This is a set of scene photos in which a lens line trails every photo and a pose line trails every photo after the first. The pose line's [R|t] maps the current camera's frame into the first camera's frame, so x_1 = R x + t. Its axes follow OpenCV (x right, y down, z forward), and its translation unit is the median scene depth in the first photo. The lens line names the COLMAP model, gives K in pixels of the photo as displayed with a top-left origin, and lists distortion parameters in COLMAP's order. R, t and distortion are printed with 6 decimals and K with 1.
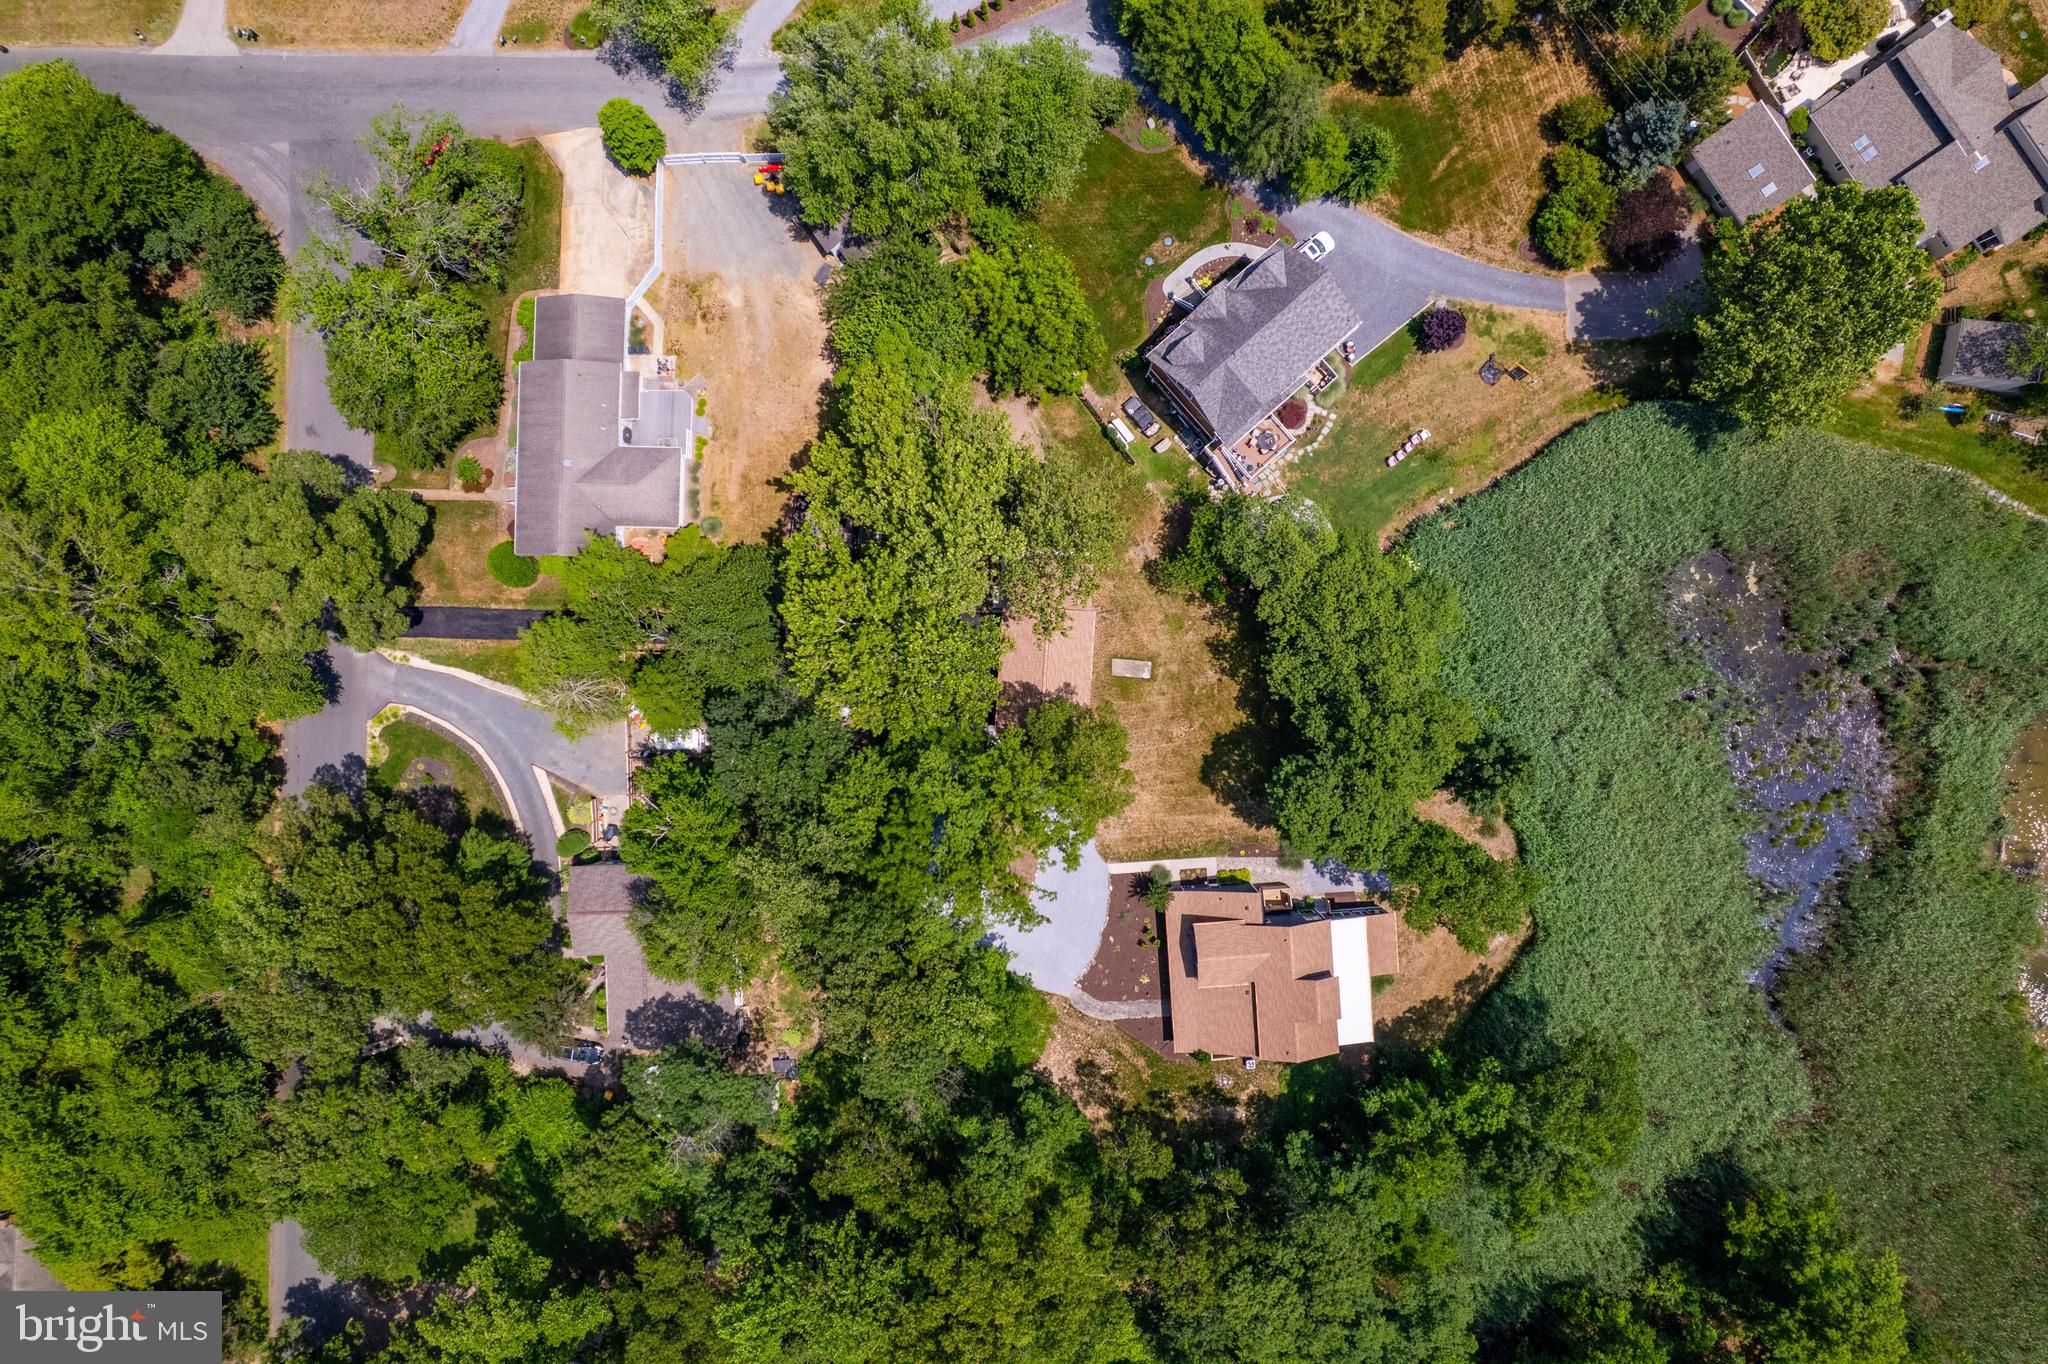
lens RADIAL K [[1293.2, 0, 1052.2], [0, 1293.2, 686.1], [0, 0, 1]] dist [-0.075428, 0.062227]
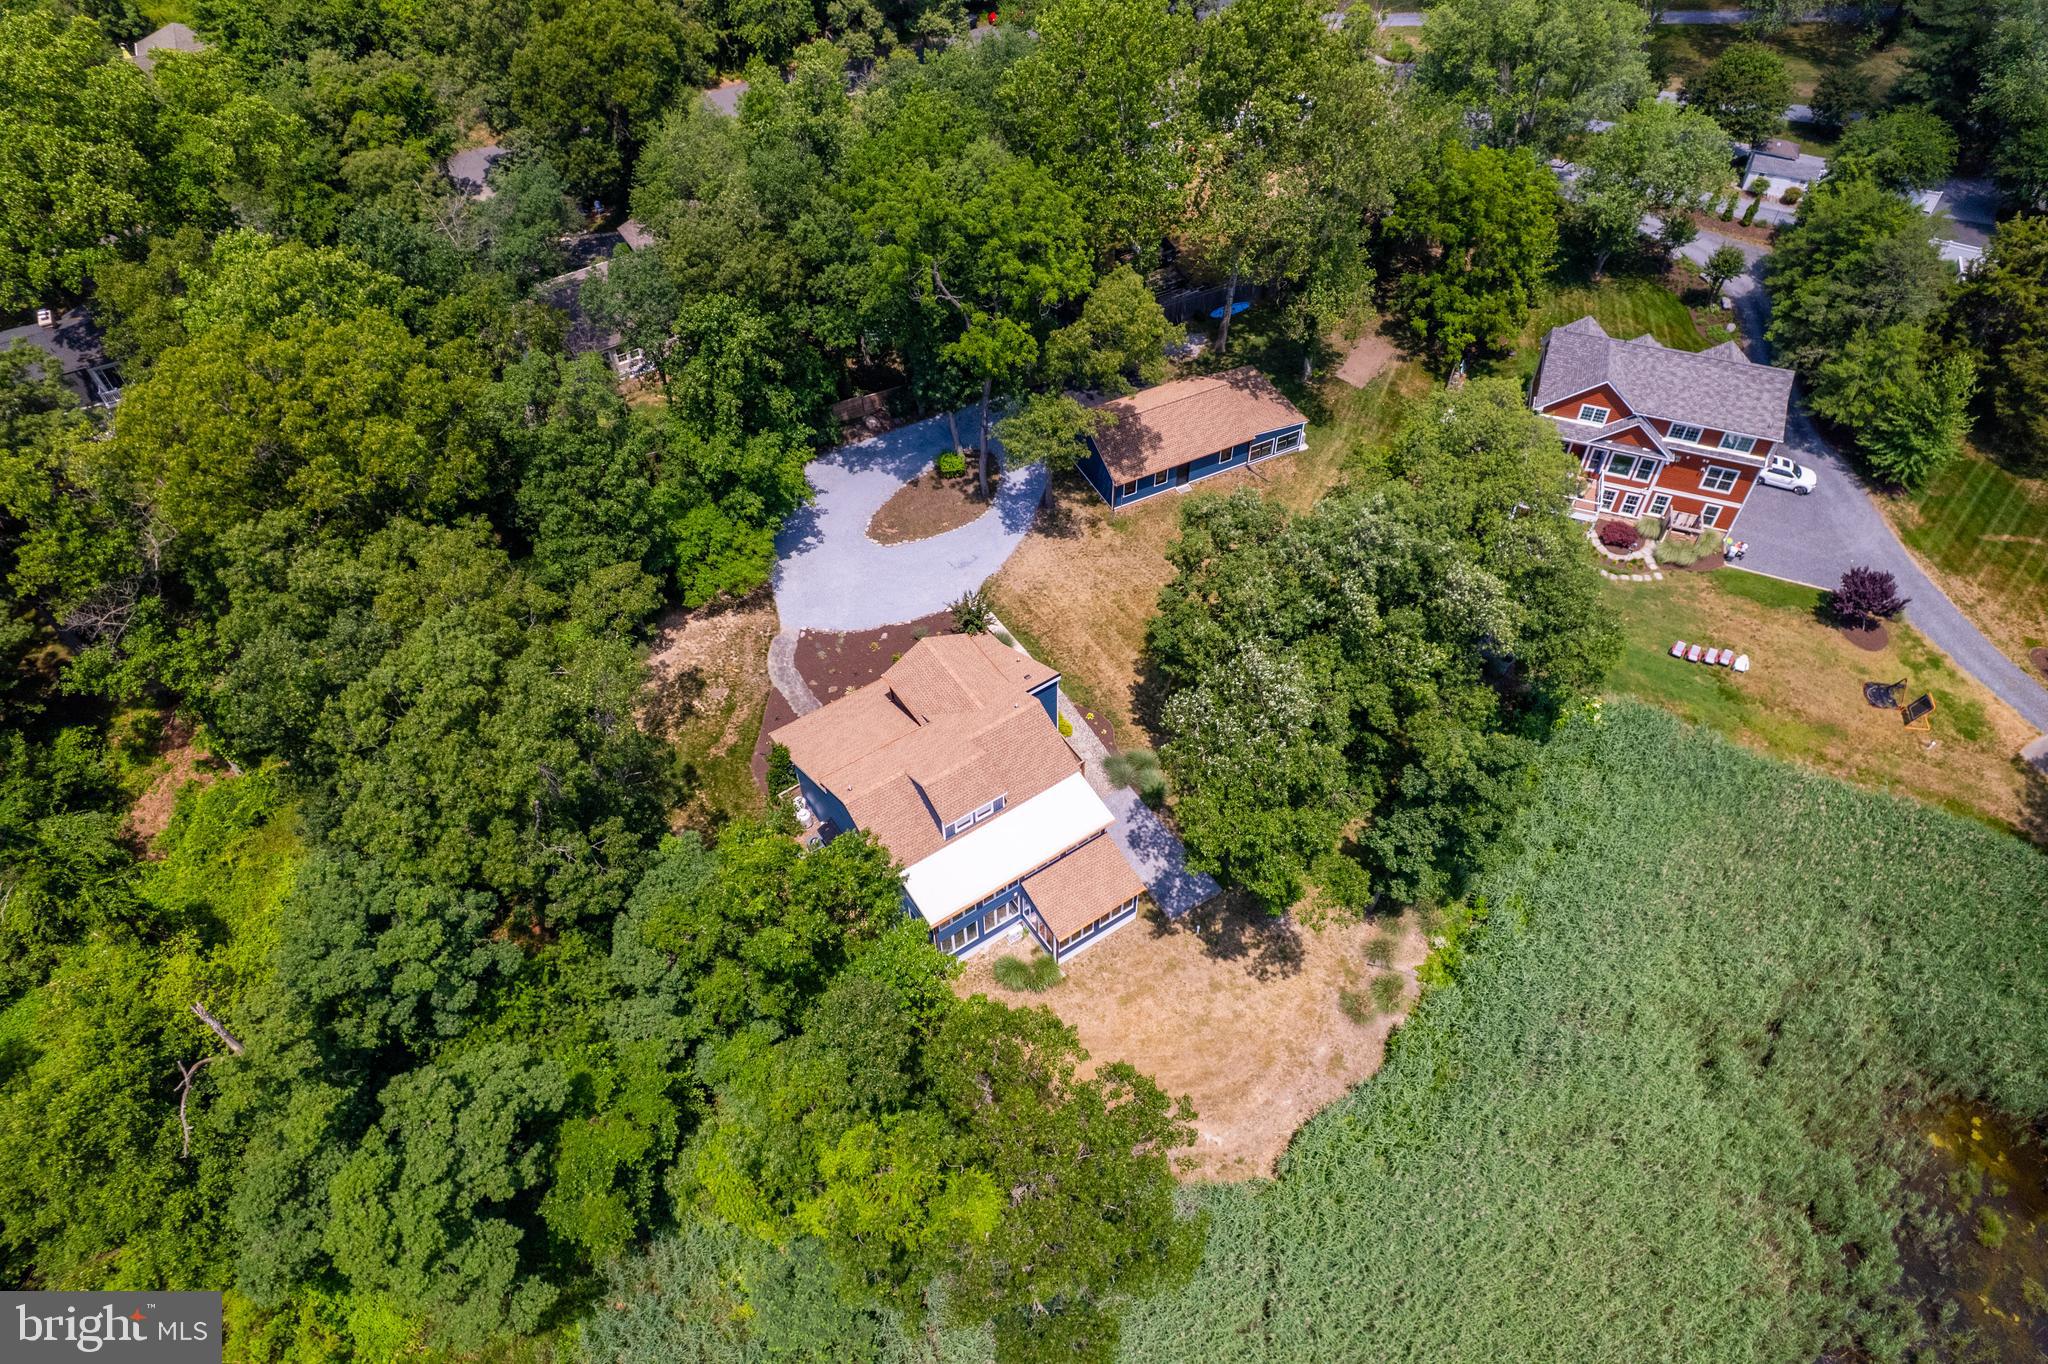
lens RADIAL K [[1312.3, 0, 1030.7], [0, 1312.3, 680.1], [0, 0, 1]] dist [-0.086146, 0.075532]
pose [[0.502149, 0.661037, -0.557563, 0.490510], [-0.864764, 0.379777, -0.328561, 0.366481], [-0.005441, 0.647147, 0.762346, 0.480116]]
